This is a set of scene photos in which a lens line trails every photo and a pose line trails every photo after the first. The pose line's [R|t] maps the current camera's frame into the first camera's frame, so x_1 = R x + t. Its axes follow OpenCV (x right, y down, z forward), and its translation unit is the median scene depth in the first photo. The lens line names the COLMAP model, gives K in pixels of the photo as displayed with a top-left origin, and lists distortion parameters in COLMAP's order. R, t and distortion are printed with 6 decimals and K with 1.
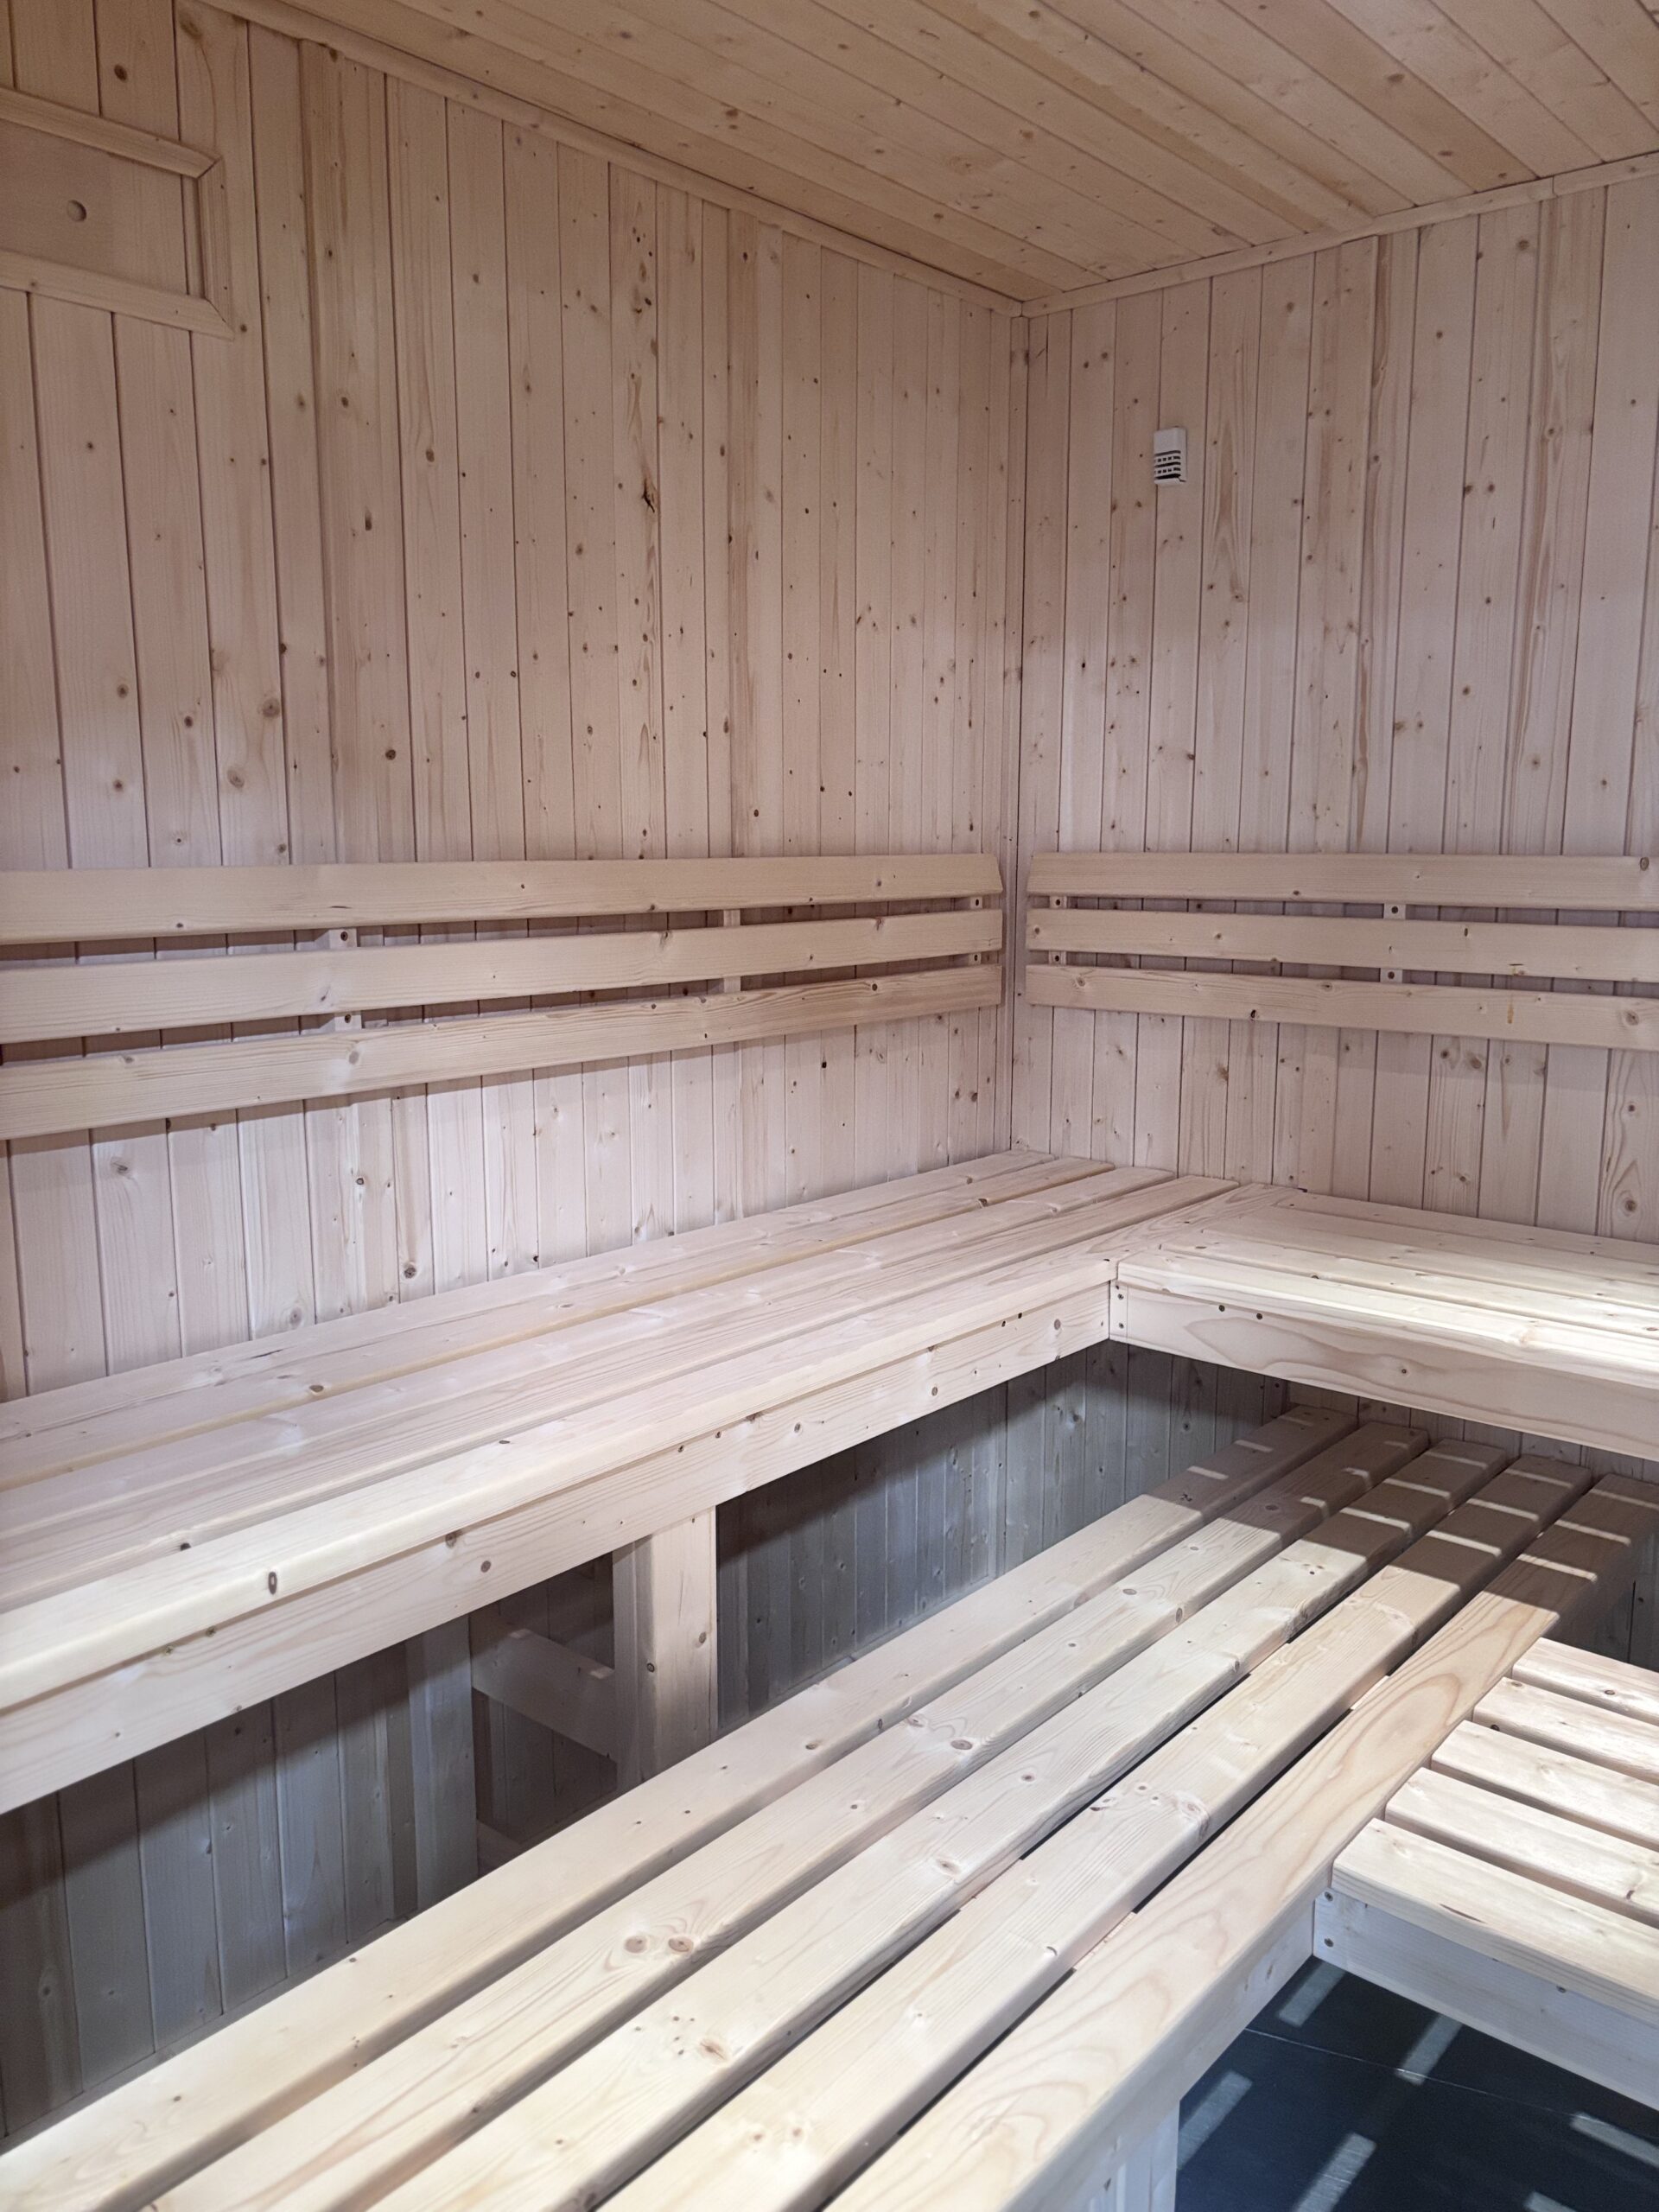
lens RADIAL K [[1674.6, 0, 829.6], [0, 1674.6, 1112.0], [0, 0, 1]] dist [0.035138, -0.039450]
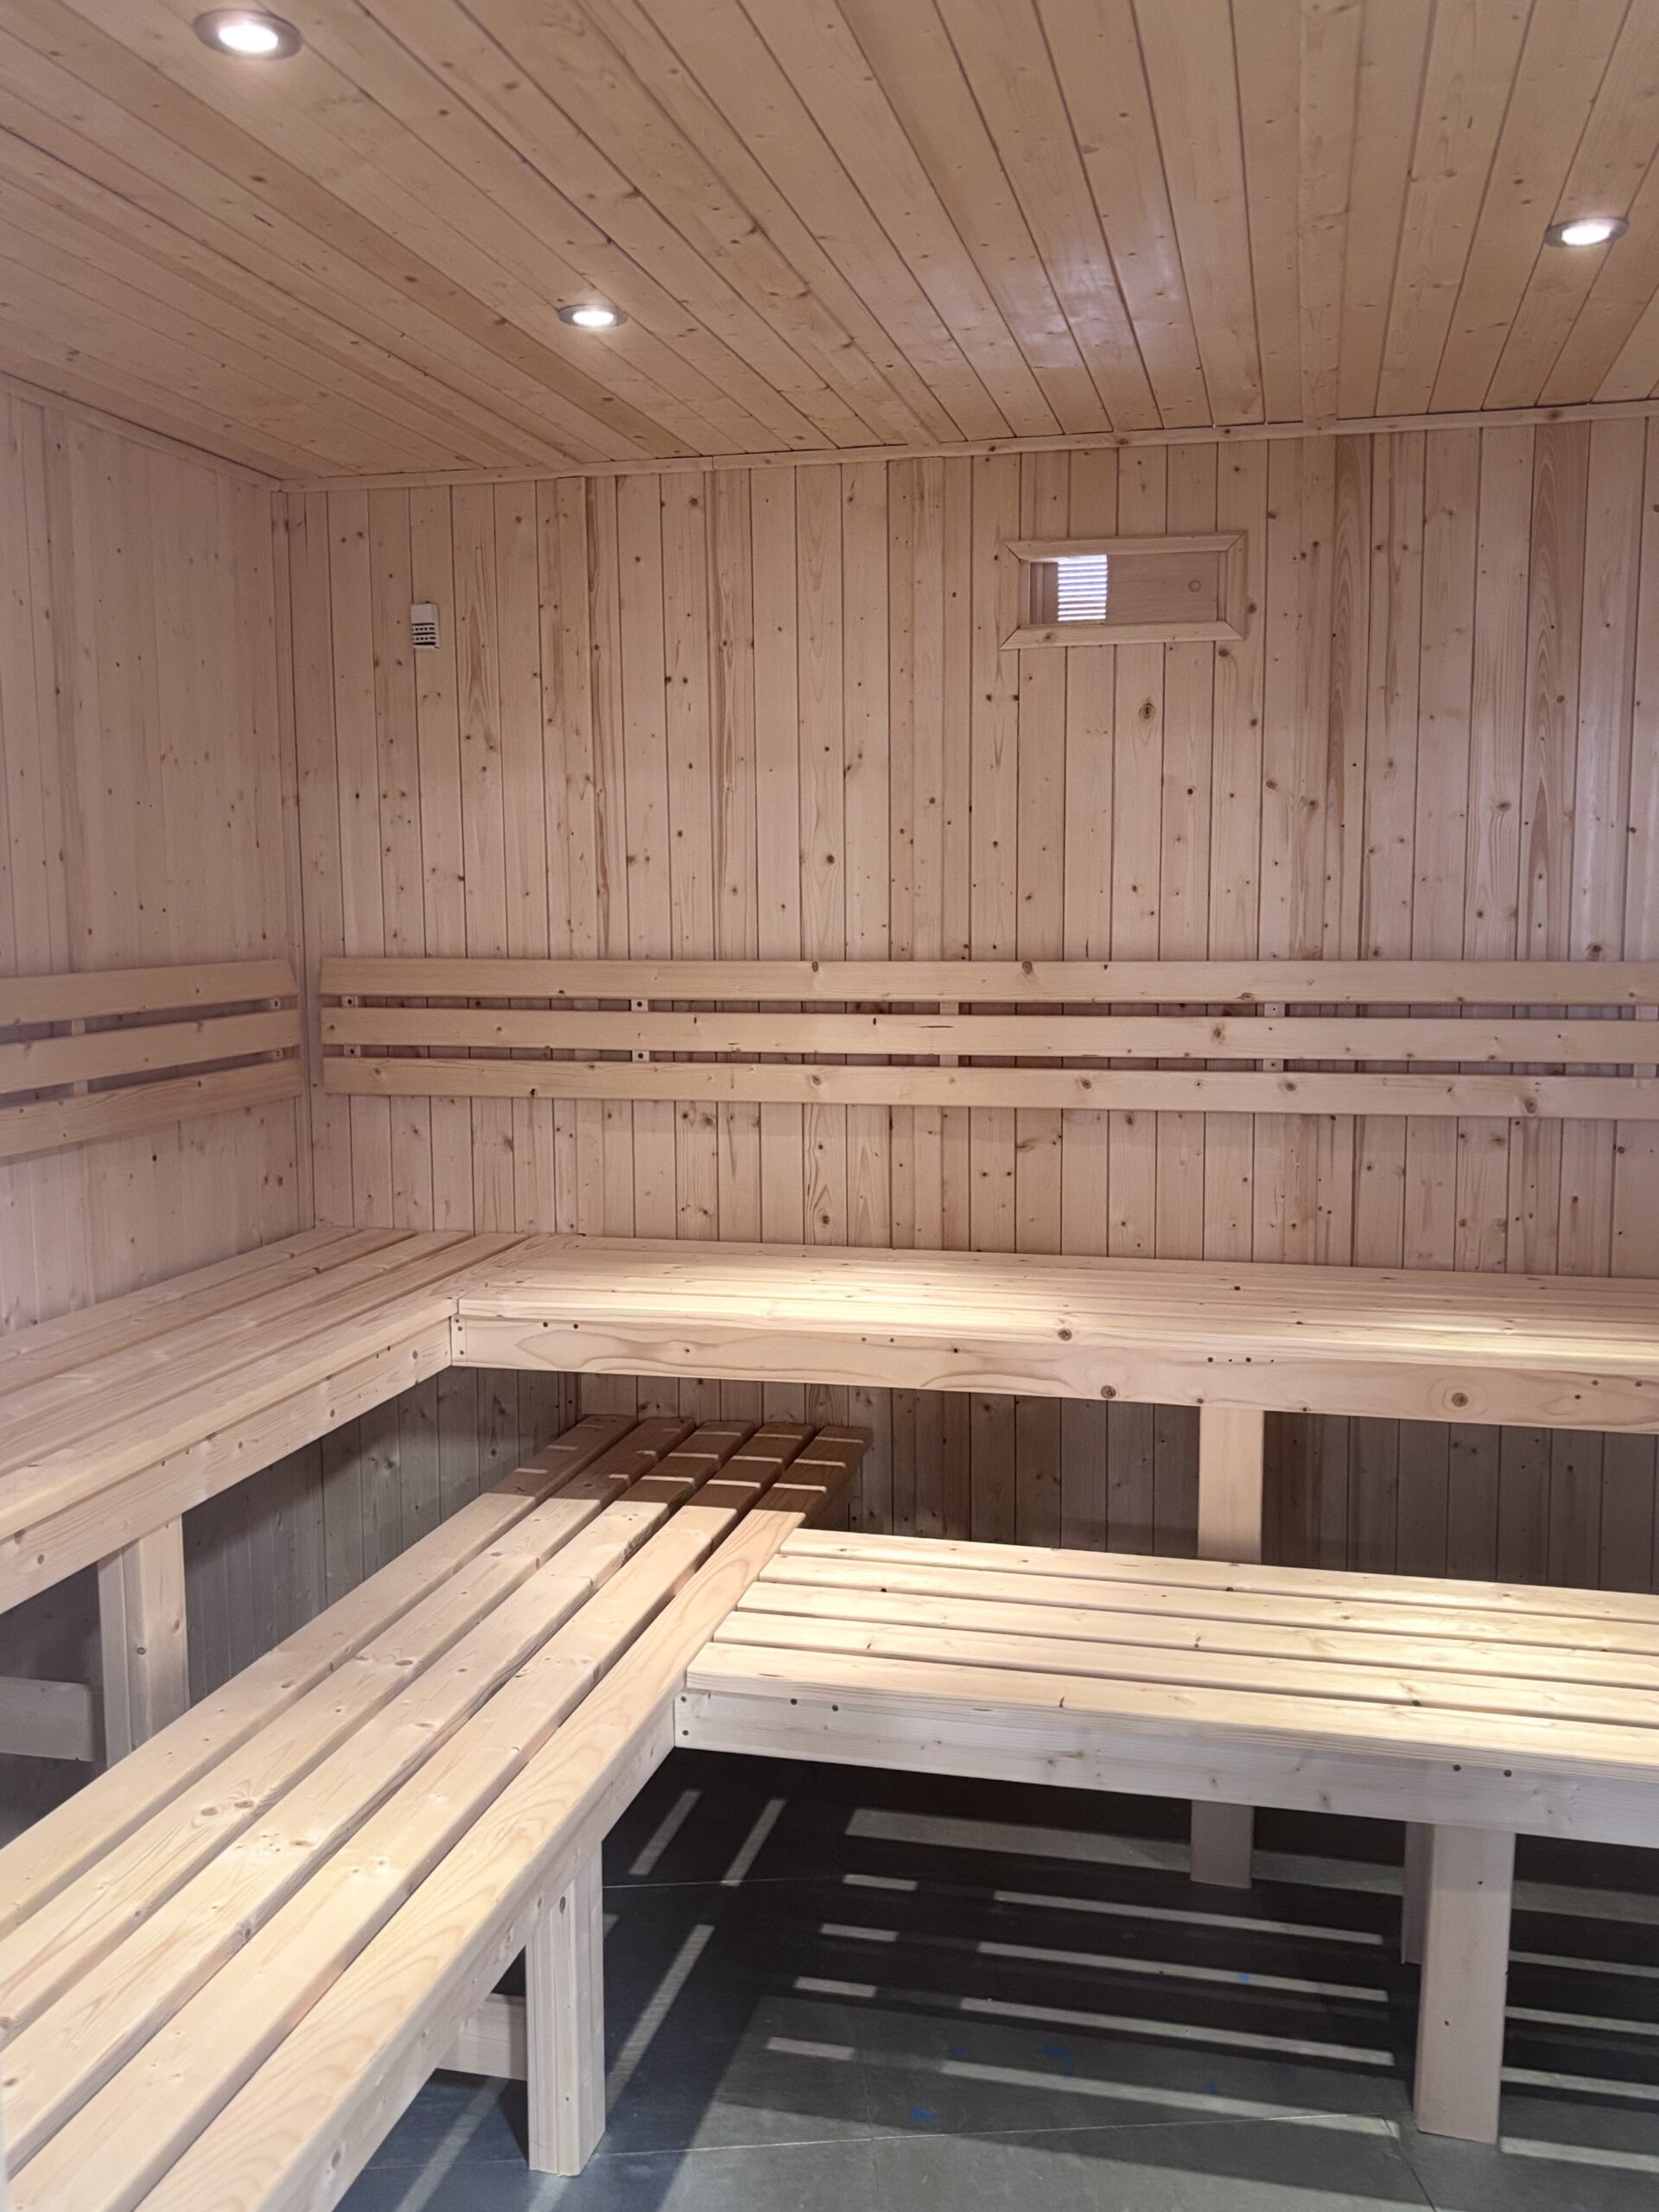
lens RADIAL K [[1674.6, 0, 839.2], [0, 1674.6, 1124.0], [0, 0, 1]] dist [0.035138, -0.039450]
pose [[0.891331, -0.060472, 0.449301, -0.111540], [0.079768, 0.996522, -0.024122, 0.013196], [-0.446279, 0.057340, 0.893055, -0.203739]]
